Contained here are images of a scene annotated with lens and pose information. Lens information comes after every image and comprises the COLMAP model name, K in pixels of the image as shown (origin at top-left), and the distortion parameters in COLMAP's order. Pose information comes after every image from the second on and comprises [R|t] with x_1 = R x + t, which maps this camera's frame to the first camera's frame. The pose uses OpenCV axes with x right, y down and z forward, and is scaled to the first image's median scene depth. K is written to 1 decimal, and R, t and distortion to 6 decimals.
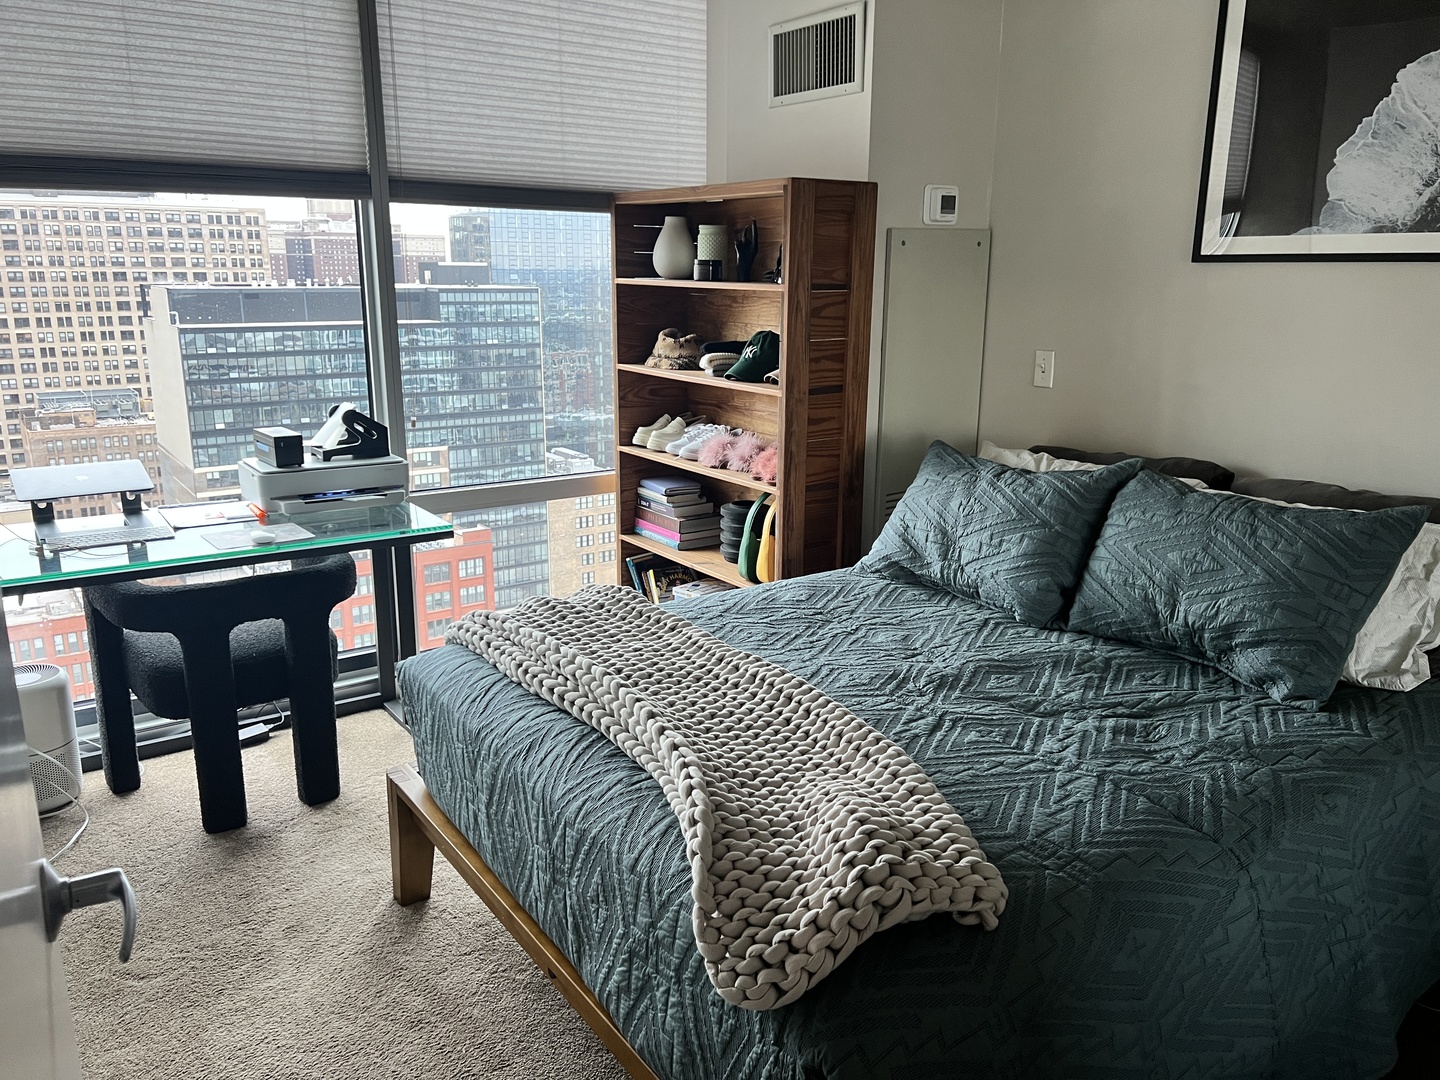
lens RADIAL K [[1073.8, 0, 720.0], [0, 1073.8, 540.0], [0, 0, 1]] dist [0.052214, -0.051388]
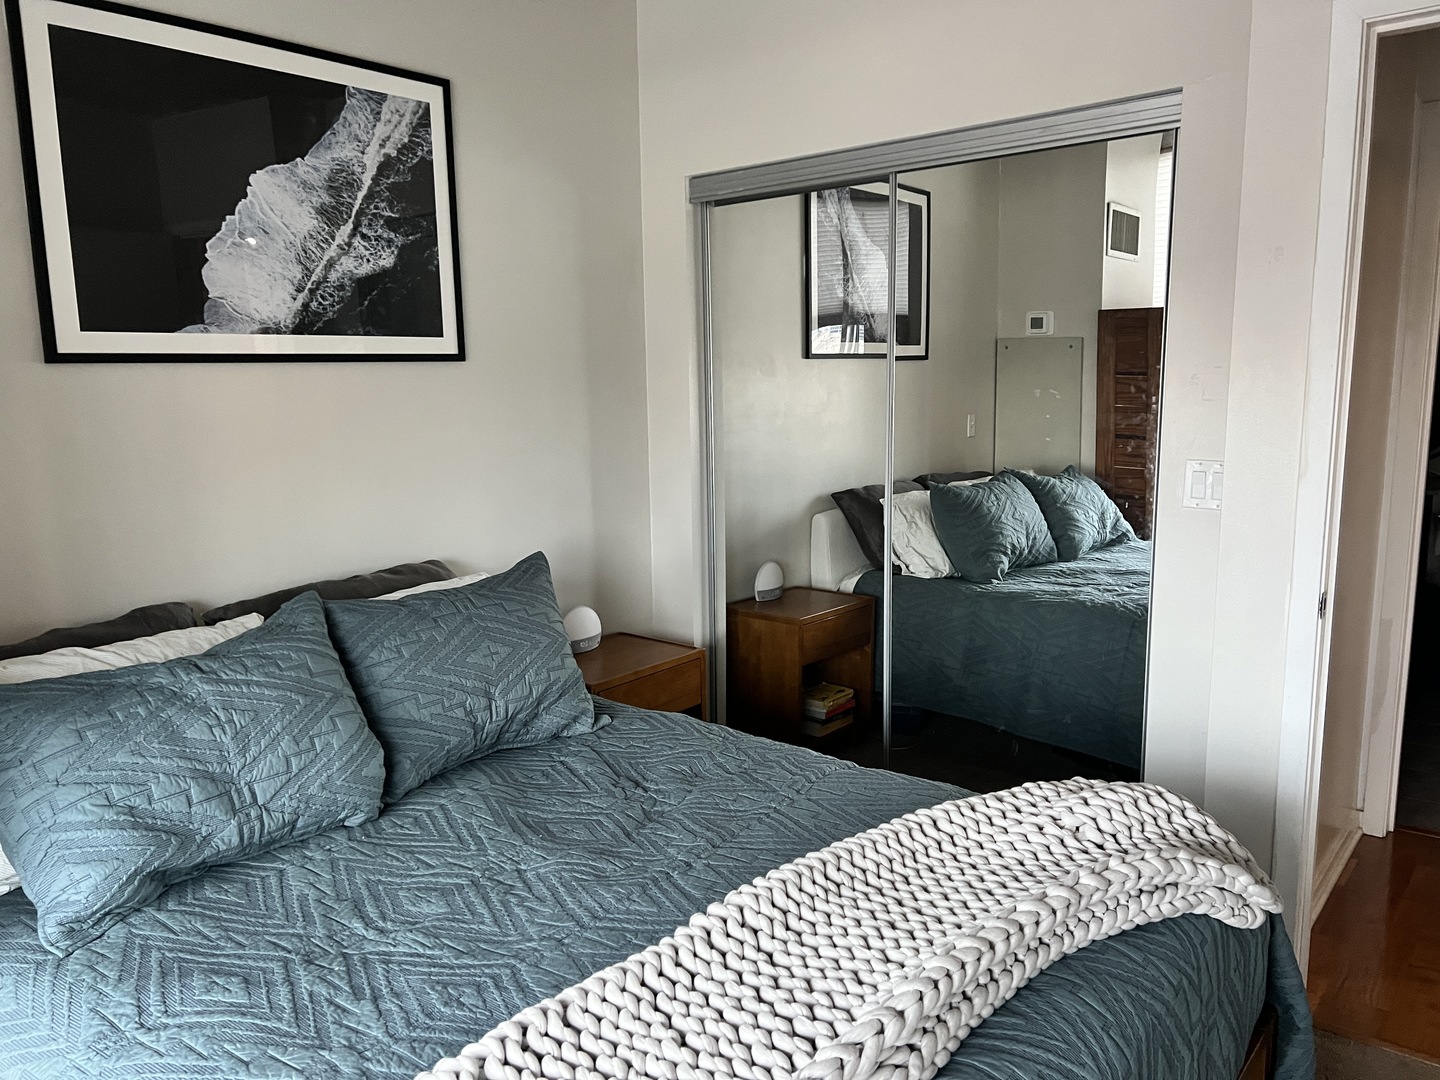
lens RADIAL K [[1069.6, 0, 726.5], [0, 1069.6, 560.7], [0, 0, 1]] dist [0.088702, -0.128941]
pose [[-0.264890, -0.174831, 0.948297, -0.476834], [0.247535, 0.938143, 0.242104, -0.216648], [-0.931965, 0.298868, -0.205228, 0.846708]]
